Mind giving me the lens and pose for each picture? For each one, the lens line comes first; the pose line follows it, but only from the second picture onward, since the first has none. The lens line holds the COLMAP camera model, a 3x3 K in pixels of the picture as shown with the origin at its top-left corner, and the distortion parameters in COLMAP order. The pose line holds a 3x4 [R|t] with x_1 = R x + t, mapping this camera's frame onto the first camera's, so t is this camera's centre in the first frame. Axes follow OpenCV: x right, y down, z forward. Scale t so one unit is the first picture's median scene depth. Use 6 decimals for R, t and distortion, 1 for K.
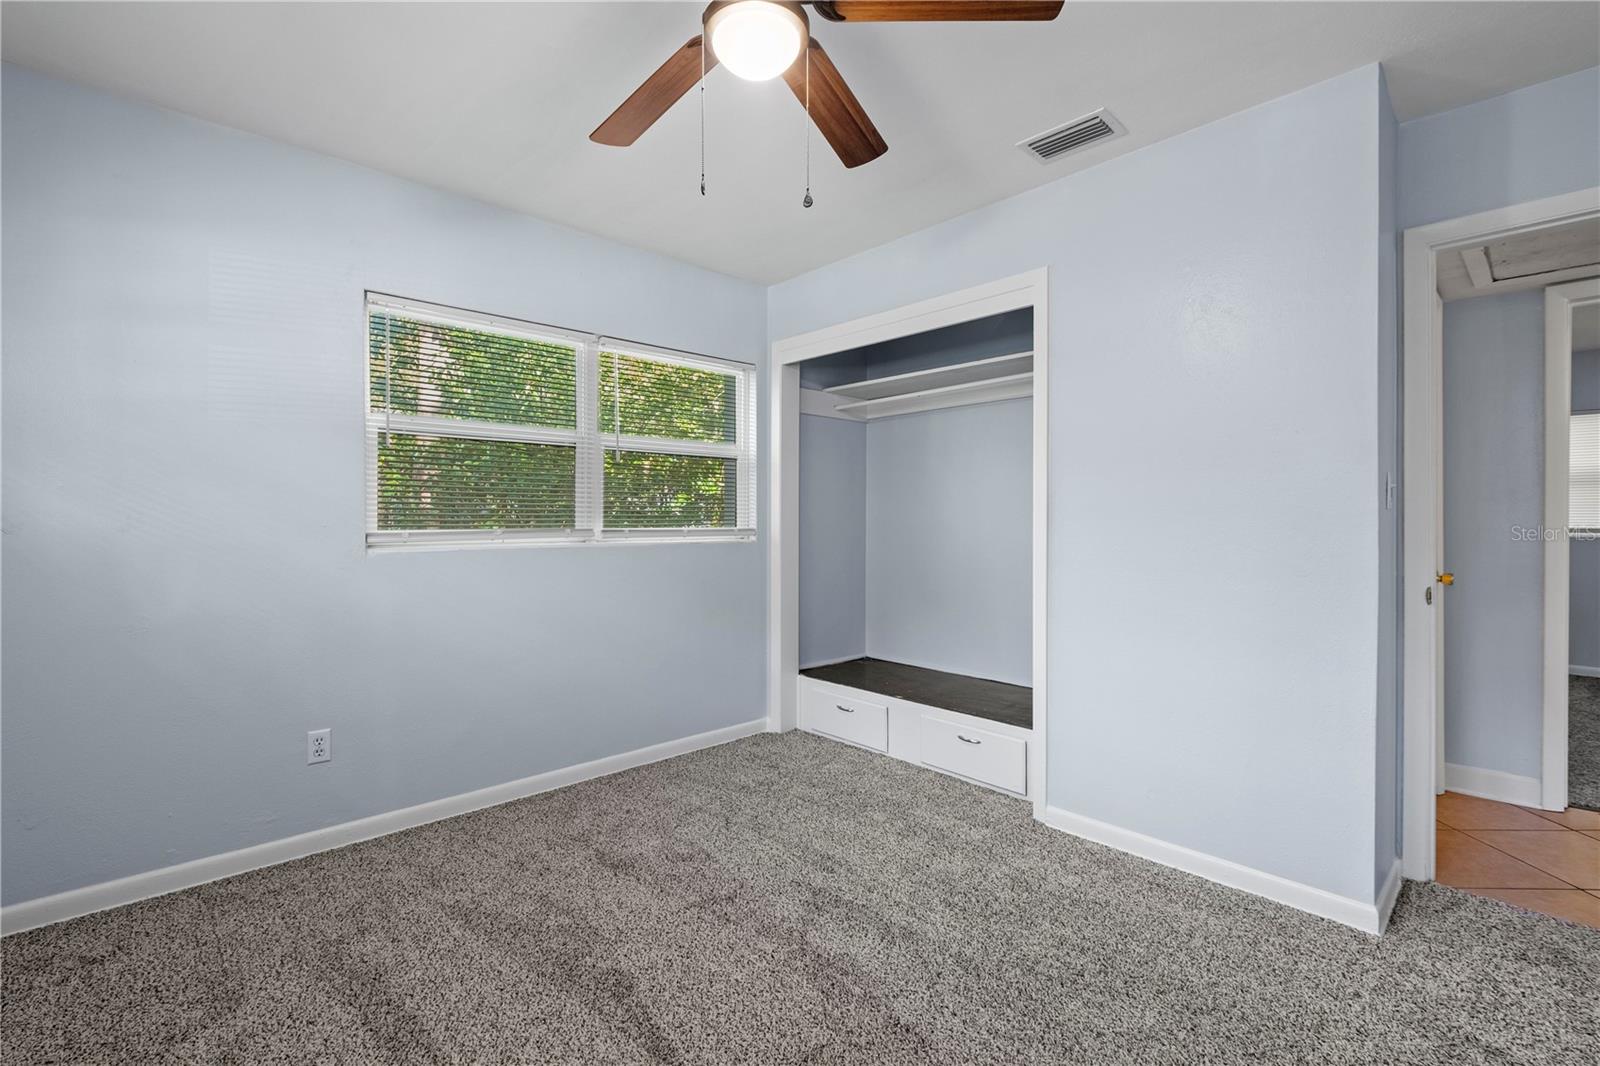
lens RADIAL K [[707.6, 0, 799.9], [0, 707.6, 520.0], [0, 0, 1]] dist [-0.009086, -0.000335]
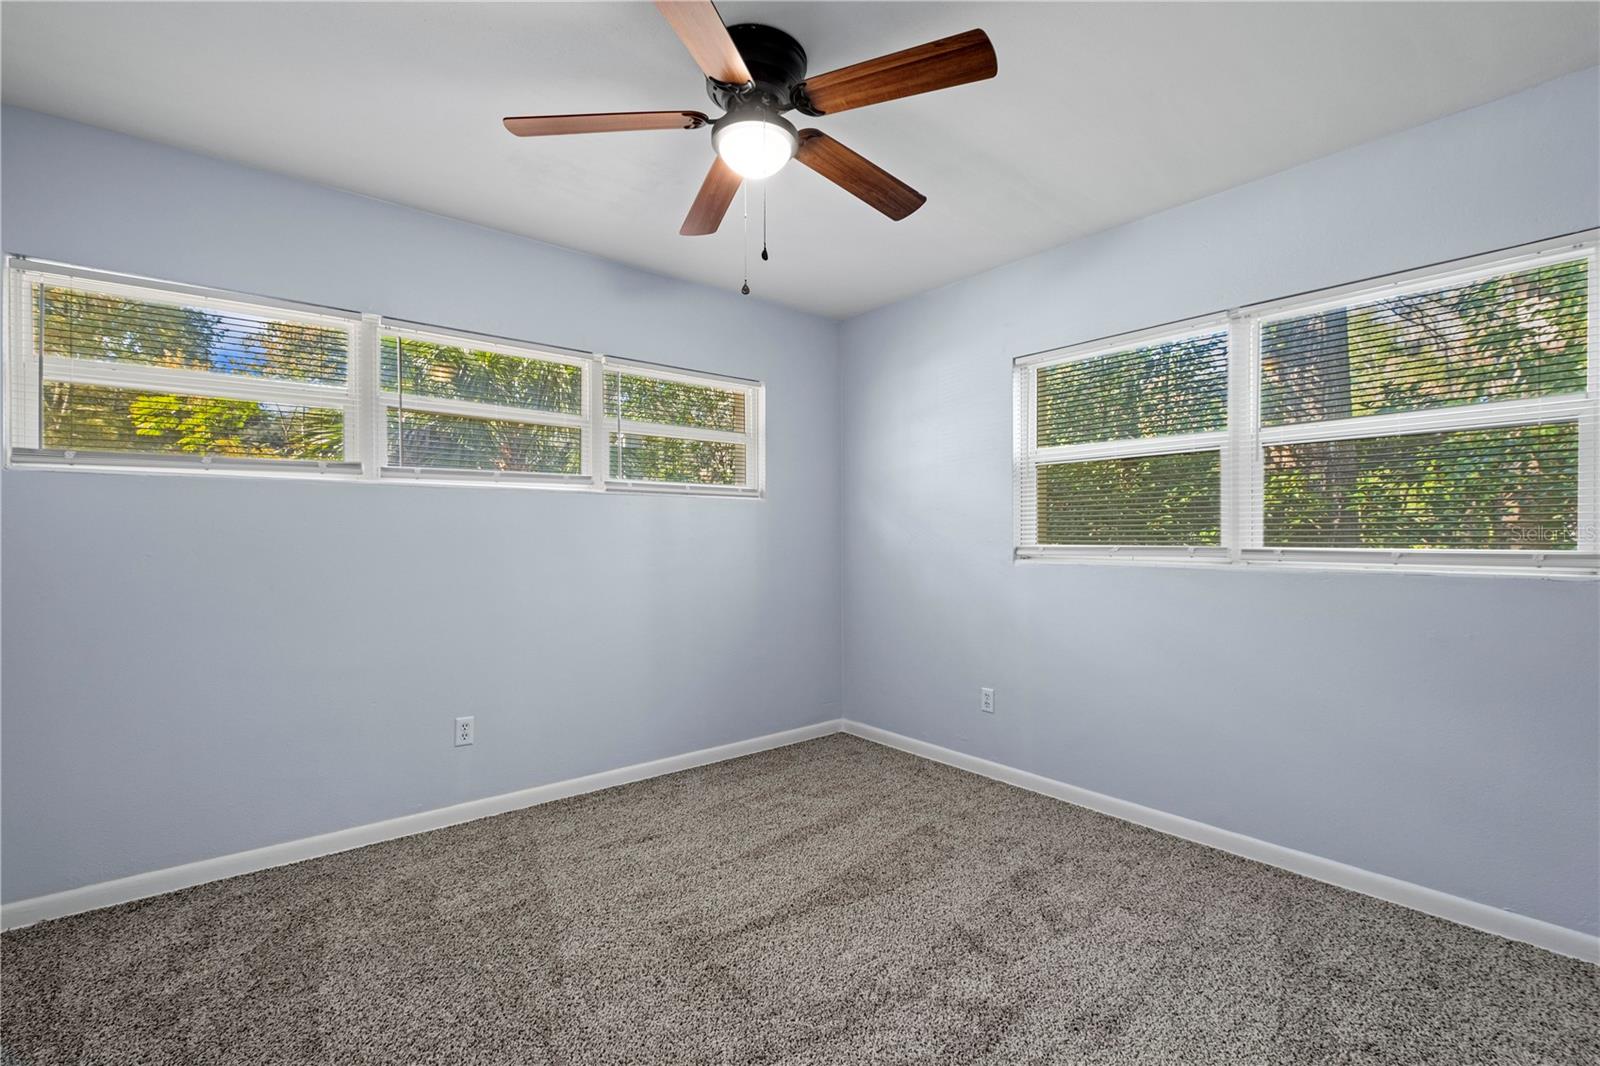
lens RADIAL K [[700.7, 0, 795.8], [0, 700.7, 539.9], [0, 0, 1]] dist [0.000932, -0.000484]
pose [[-0.067210, 0.005309, -0.997725, 0.658290], [-0.001918, 0.999983, 0.005451, -0.000888], [0.997737, 0.002280, -0.067198, 0.656140]]
